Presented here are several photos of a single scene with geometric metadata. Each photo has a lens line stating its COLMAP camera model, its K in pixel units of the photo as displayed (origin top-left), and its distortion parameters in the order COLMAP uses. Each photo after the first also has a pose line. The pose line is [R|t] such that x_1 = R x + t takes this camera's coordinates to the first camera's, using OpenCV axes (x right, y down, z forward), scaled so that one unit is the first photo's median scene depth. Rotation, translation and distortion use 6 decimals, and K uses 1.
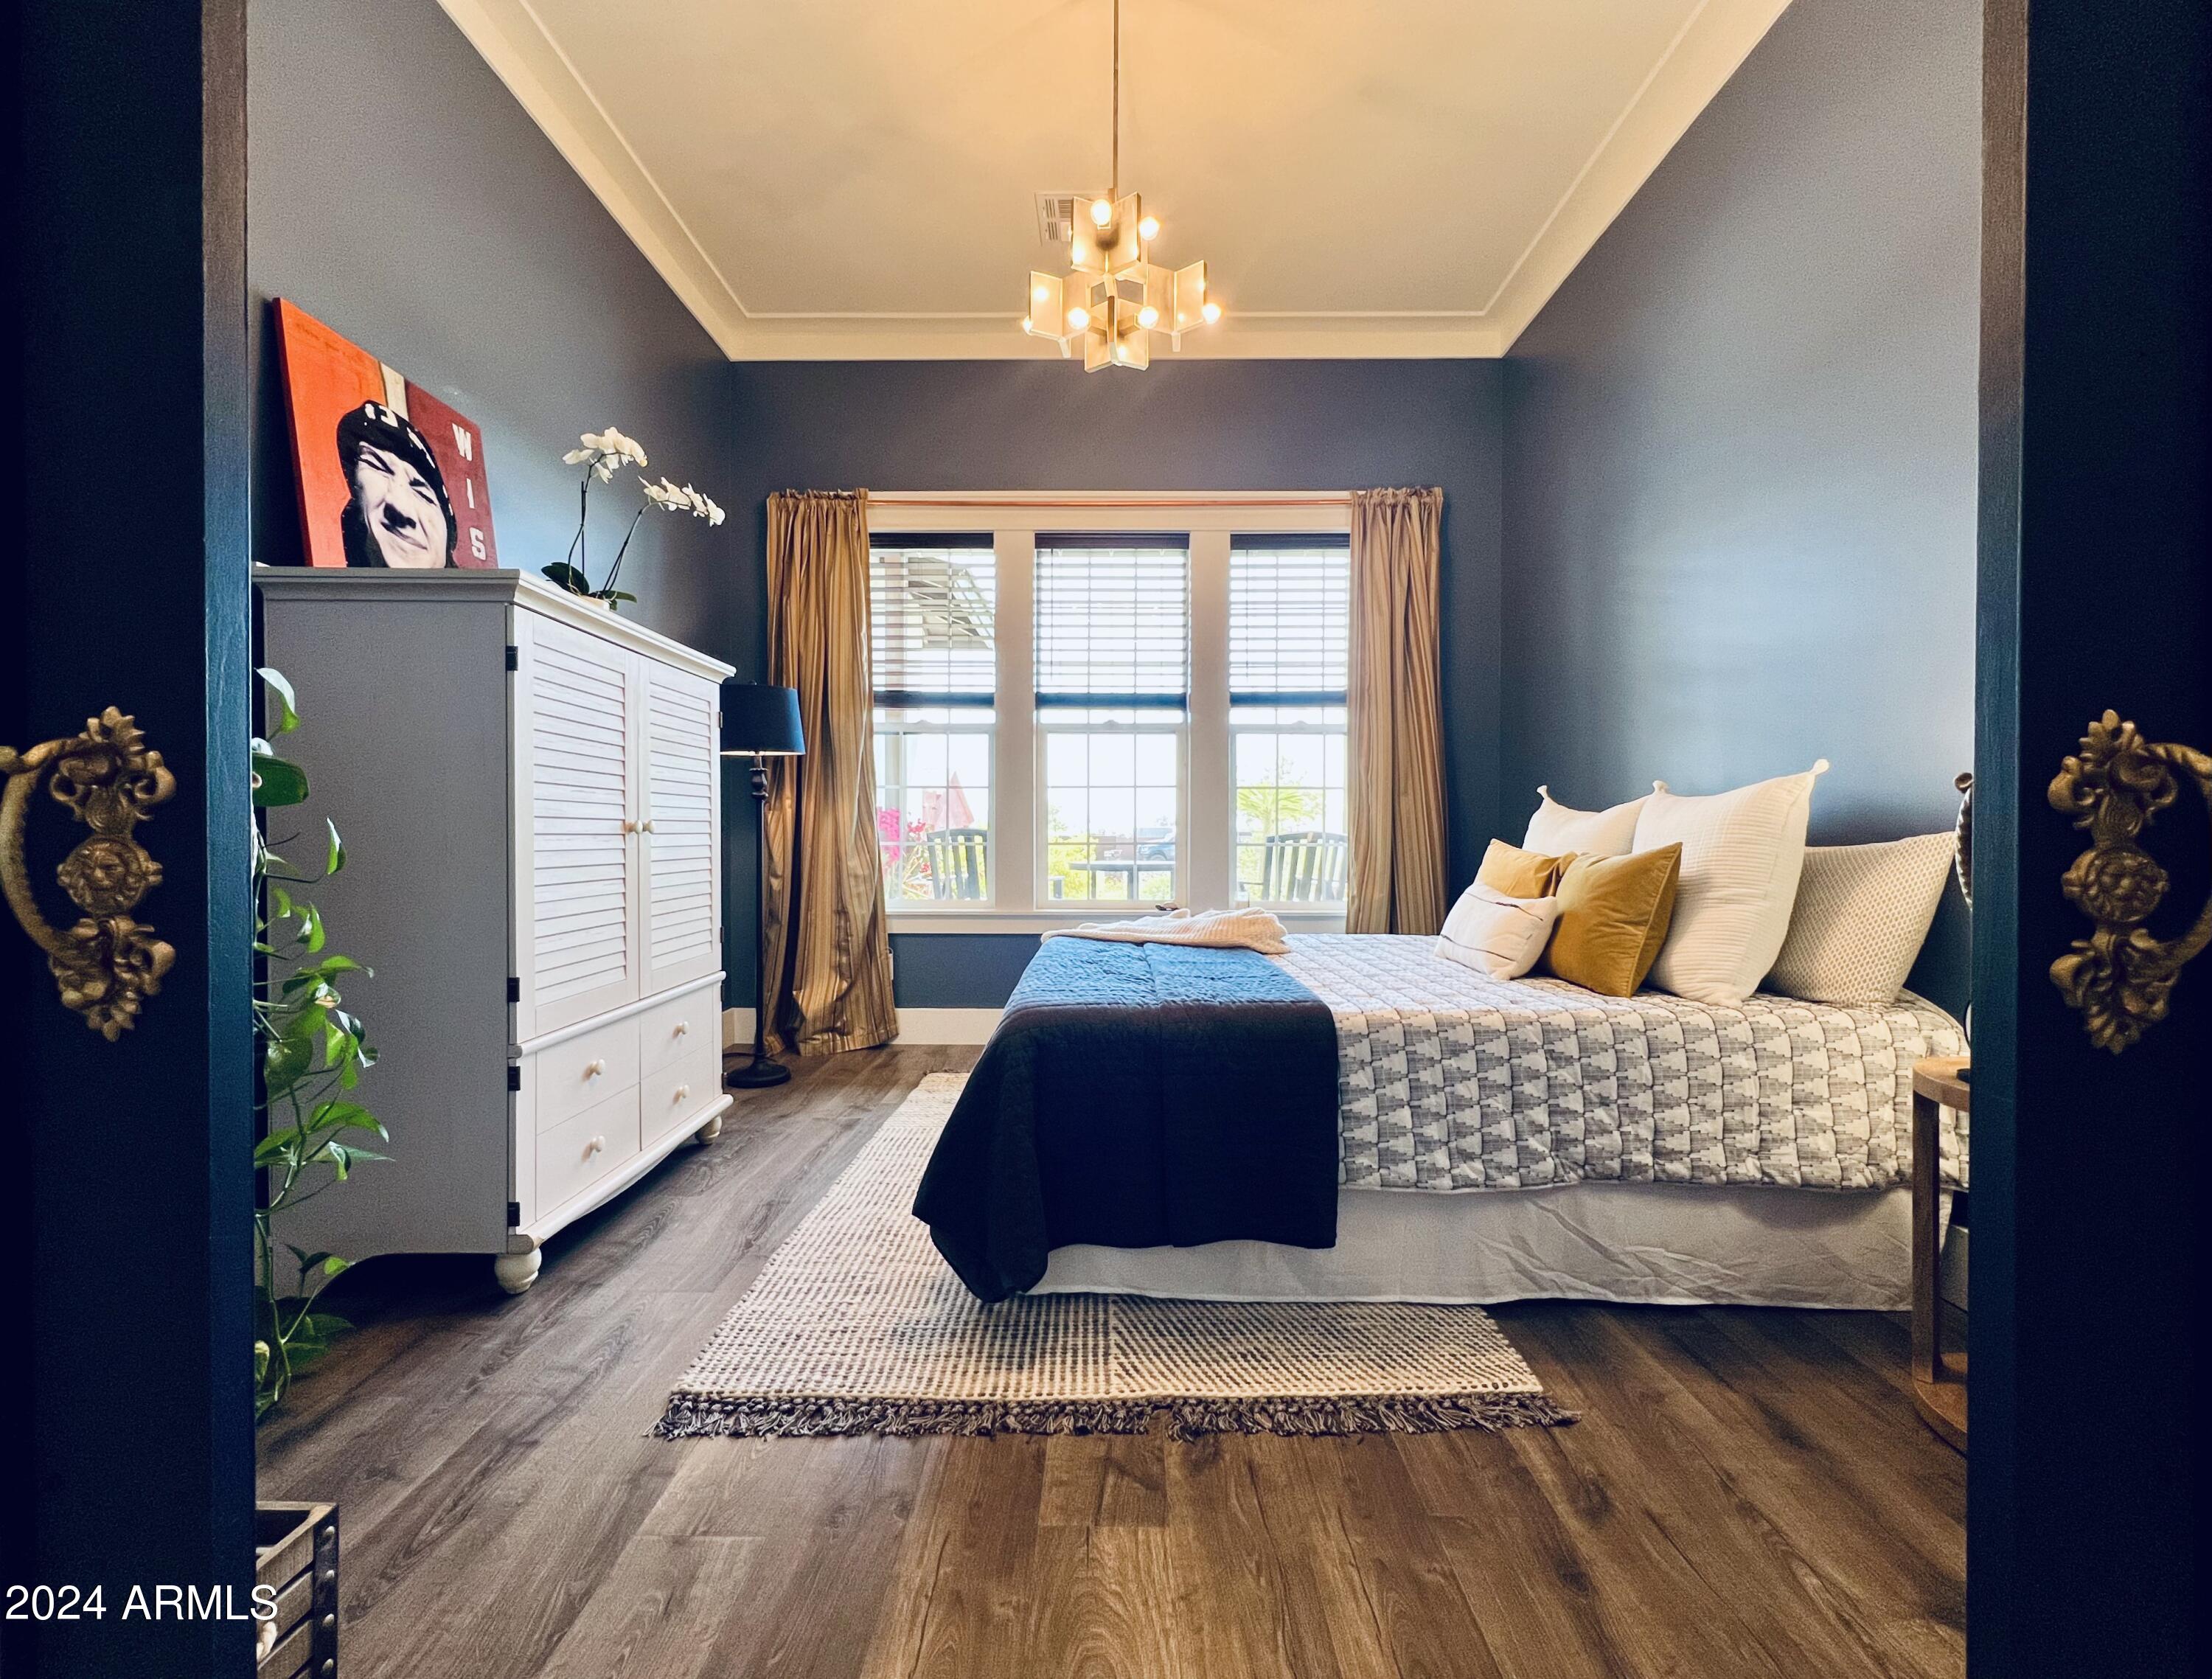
lens RADIAL K [[905.1, 0, 1103.7], [0, 905.1, 838.5], [0, 0, 1]] dist [0.000332, -0.000001]
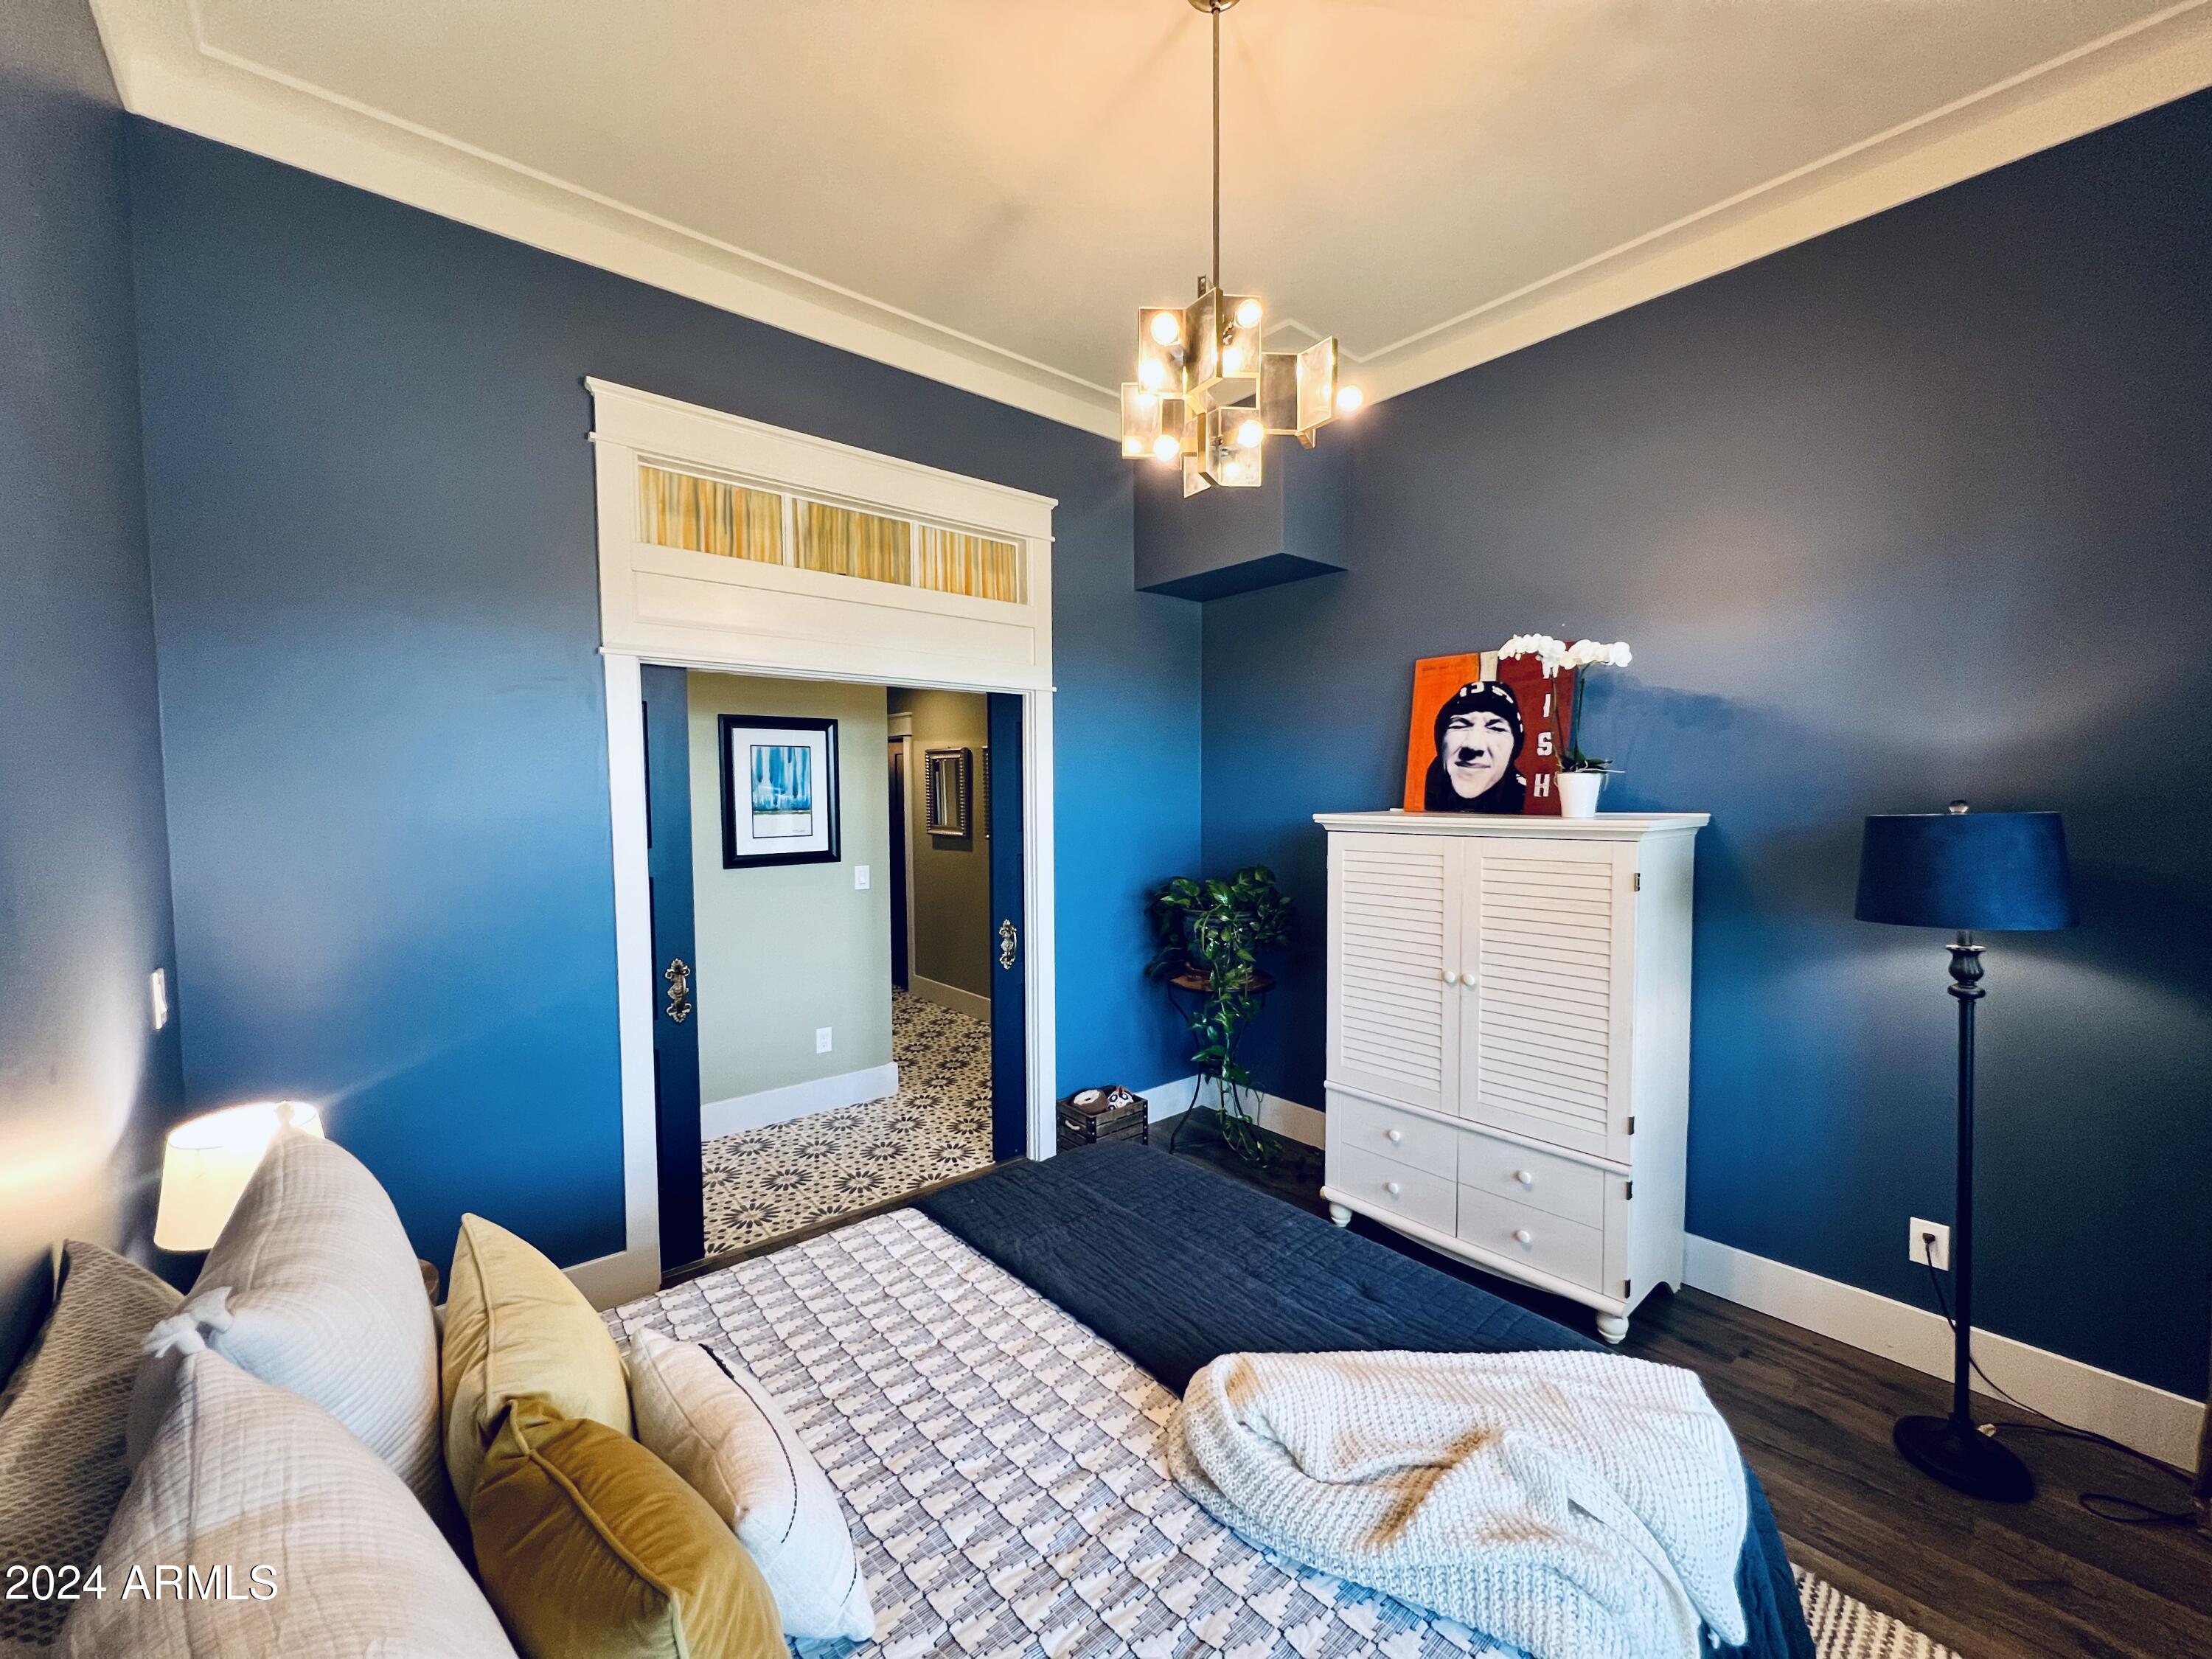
lens RADIAL K [[877.1, 0, 1106.4], [0, 877.1, 828.3], [0, 0, 1]] dist [-0.000233, -0.000004]
pose [[-0.754196, 0.032667, -0.655836, 0.669084], [0.002907, 0.998918, 0.046413, -0.291802], [0.656643, 0.033098, -0.753475, 1.690867]]
